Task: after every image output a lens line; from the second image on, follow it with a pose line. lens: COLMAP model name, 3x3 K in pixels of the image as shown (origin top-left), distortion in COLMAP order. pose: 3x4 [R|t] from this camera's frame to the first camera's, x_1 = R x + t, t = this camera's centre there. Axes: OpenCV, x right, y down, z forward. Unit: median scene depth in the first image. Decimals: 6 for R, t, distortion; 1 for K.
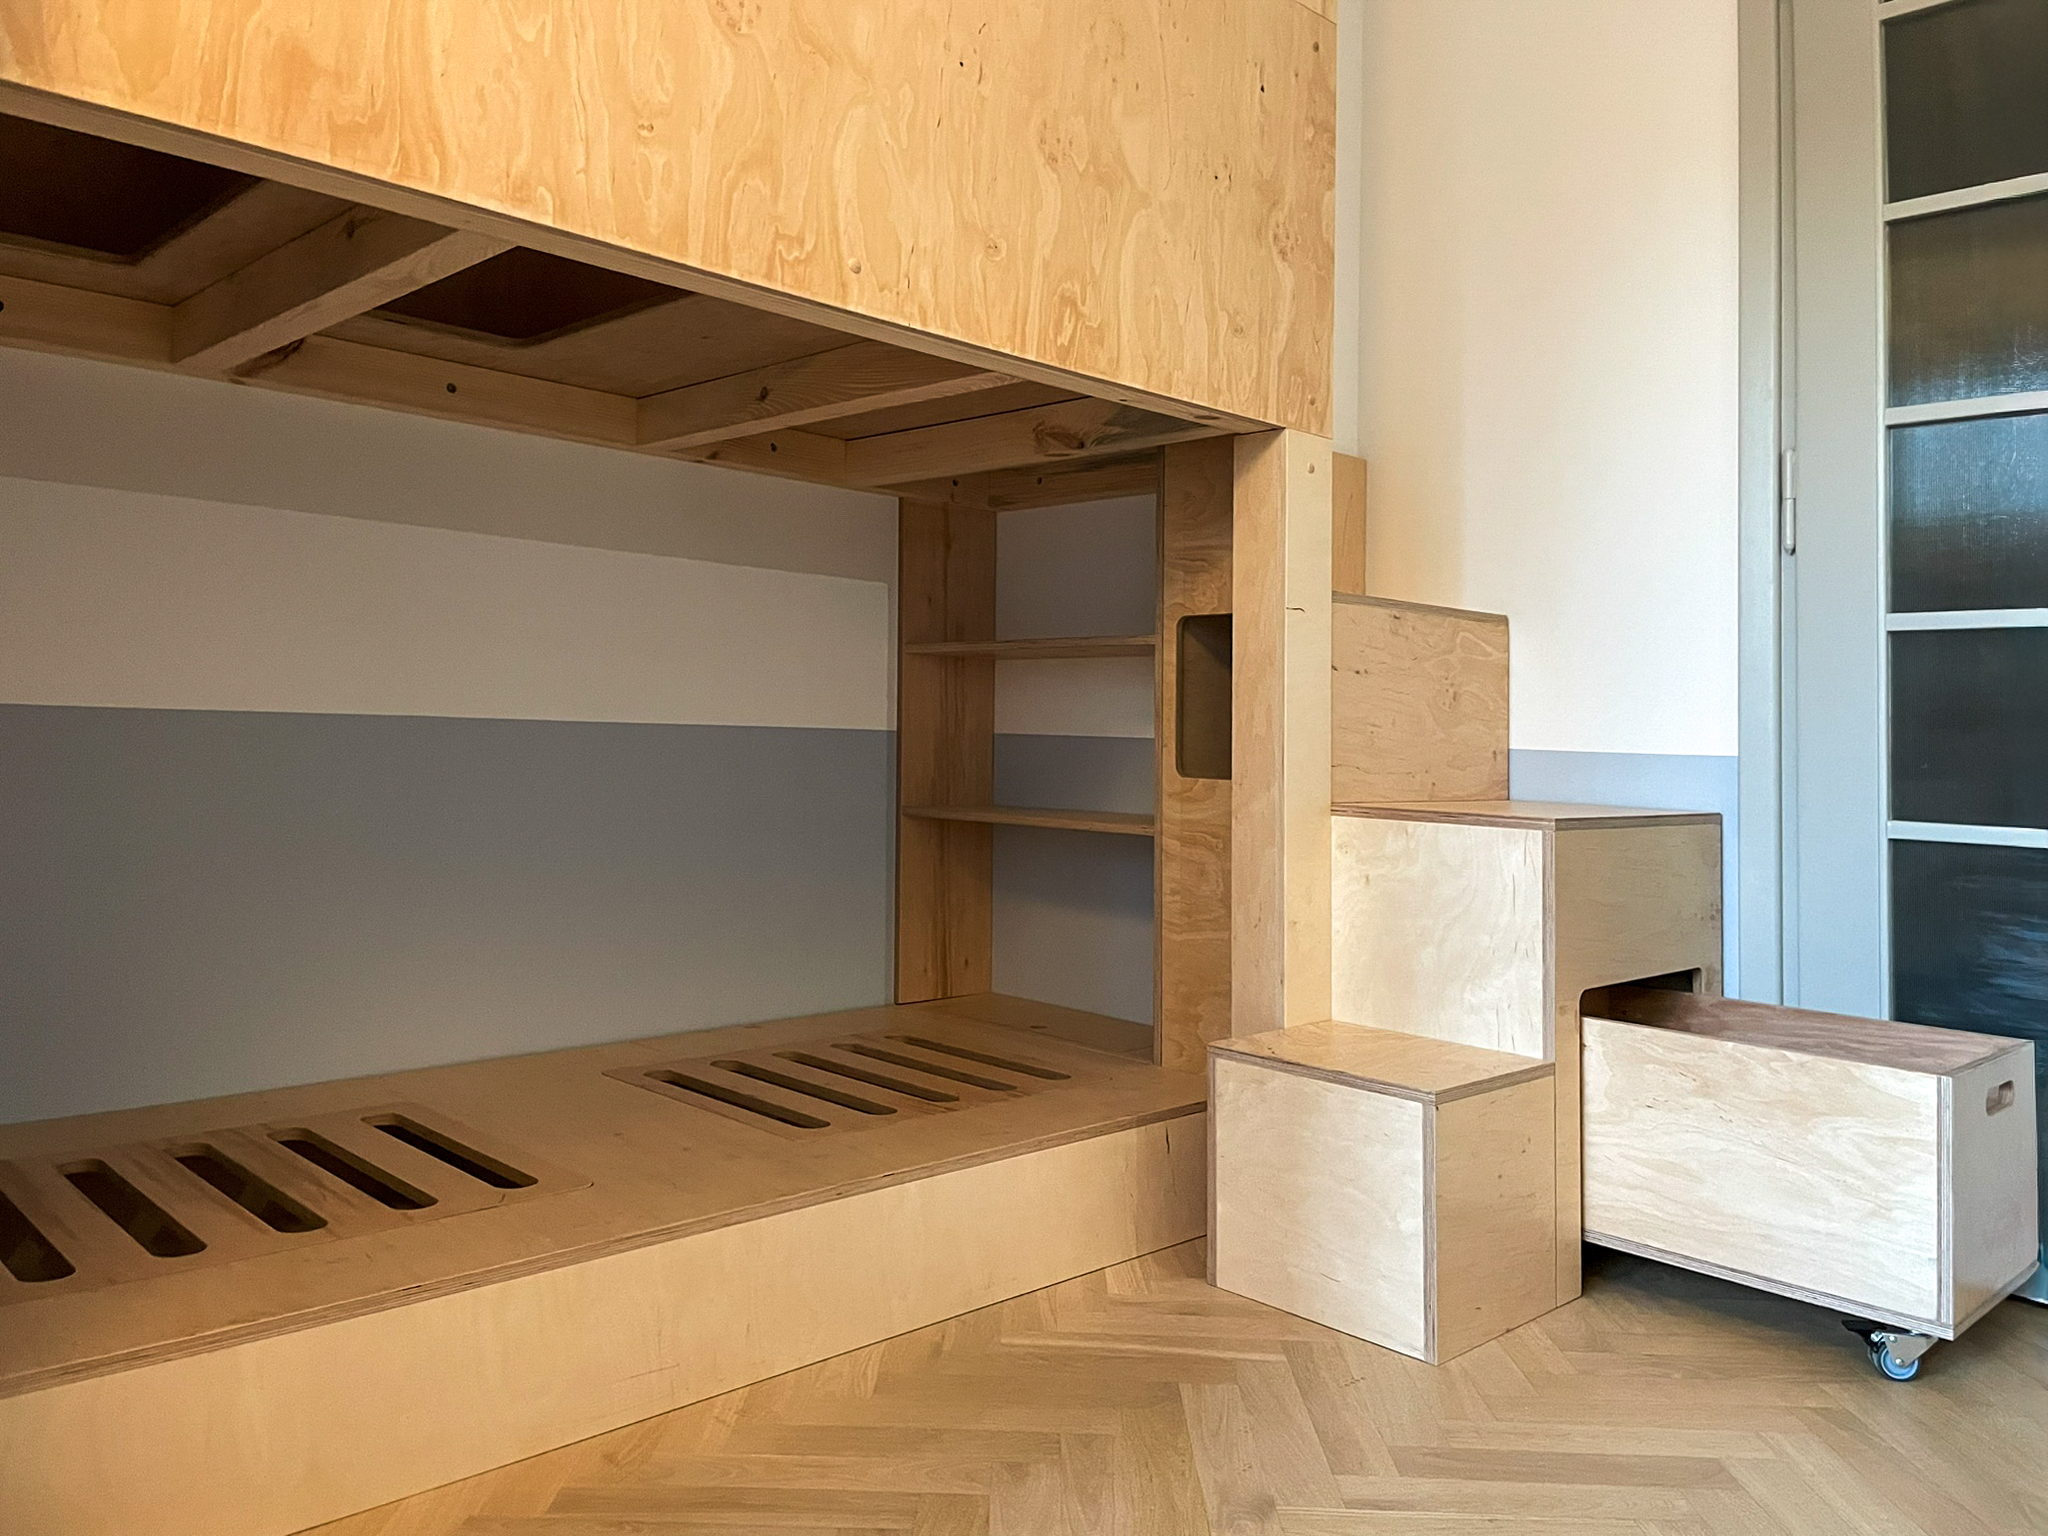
lens RADIAL K [[1531.0, 0, 1034.7], [0, 1531.0, 760.2], [0, 0, 1]] dist [0.109349, -0.152068]
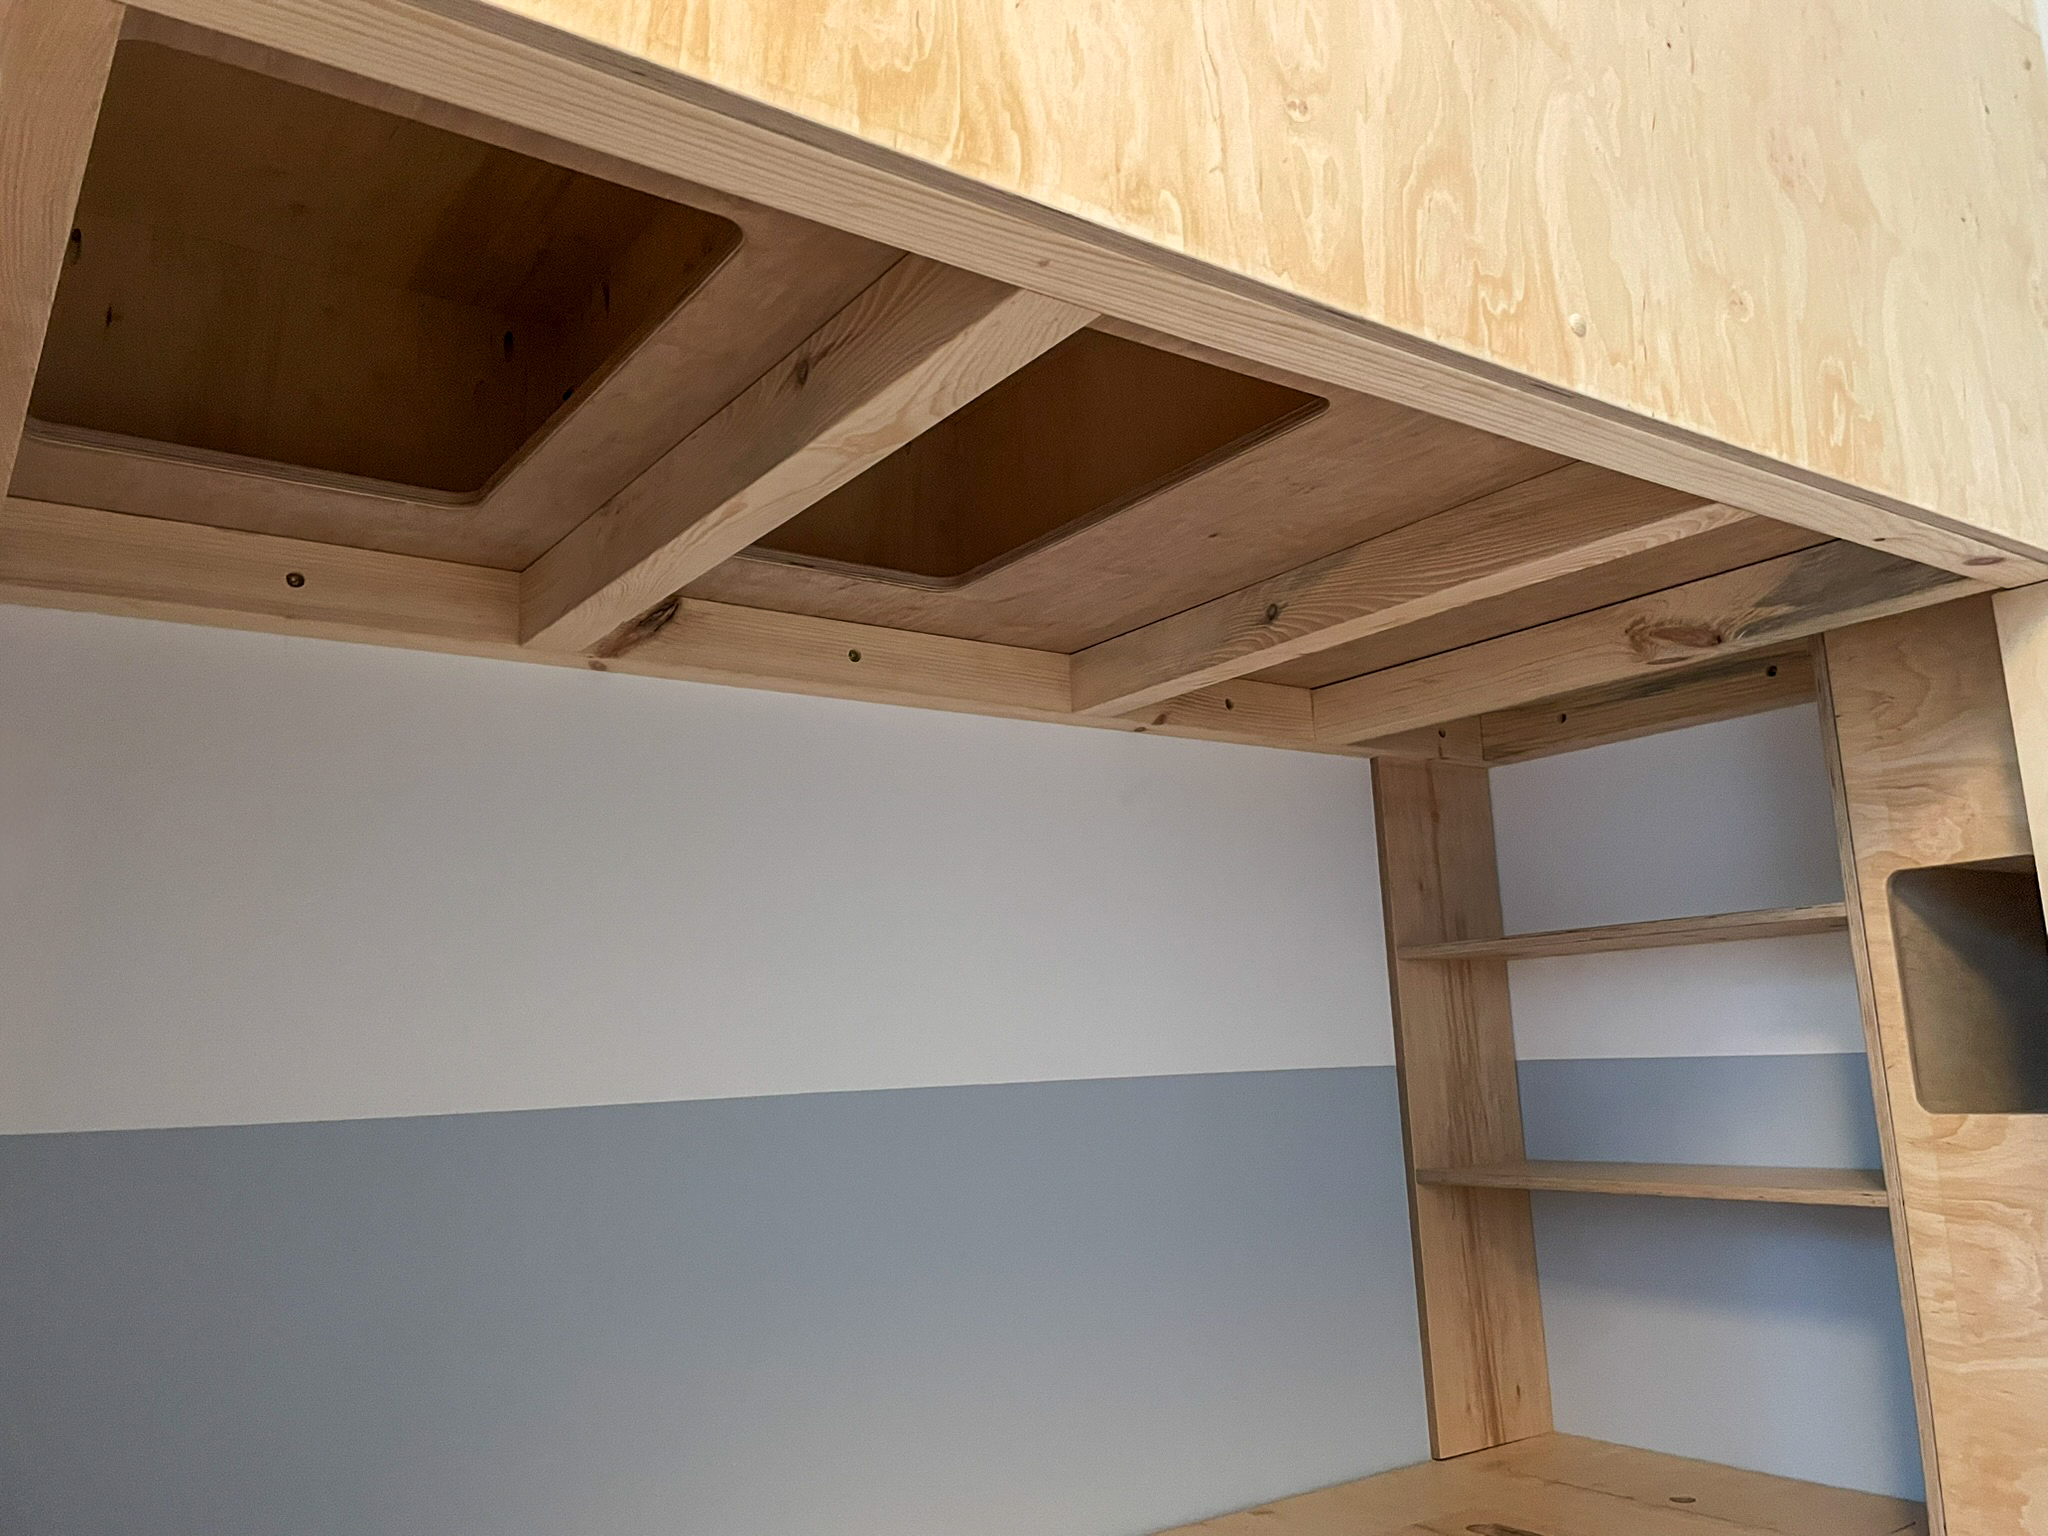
lens RADIAL K [[1551.3, 0, 1069.8], [0, 1551.3, 769.3], [0, 0, 1]] dist [0.064117, -0.102250]
pose [[0.988248, -0.092411, -0.121759, -0.216488], [0.066588, 0.977272, -0.201257, -0.028290], [0.137590, 0.190784, 0.971941, 0.335054]]
